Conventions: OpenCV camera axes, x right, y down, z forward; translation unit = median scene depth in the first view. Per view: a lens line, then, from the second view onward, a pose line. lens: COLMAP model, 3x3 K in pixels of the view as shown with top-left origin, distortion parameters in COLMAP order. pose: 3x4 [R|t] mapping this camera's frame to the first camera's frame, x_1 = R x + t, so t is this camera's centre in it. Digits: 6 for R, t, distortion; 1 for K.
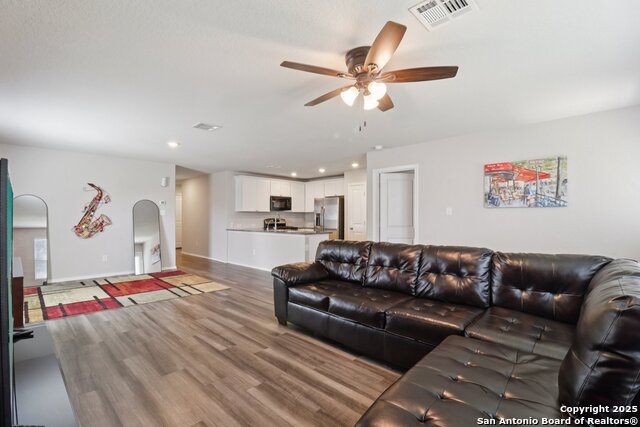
lens RADIAL K [[302.2, 0, 313.9], [0, 302.2, 212.9], [0, 0, 1]] dist [-0.000345, -0.000074]
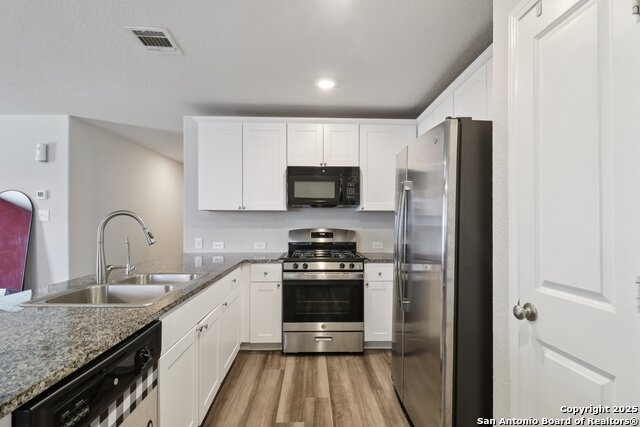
lens RADIAL K [[320.8, 0, 319.4], [0, 320.8, 220.5], [0, 0, 1]] dist [0.000509, 0.000016]
pose [[0.715334, 0.005523, -0.698761, 0.161755], [0.005942, 0.999885, 0.013986, 0.003266], [0.698757, -0.014157, 0.715219, 0.803488]]
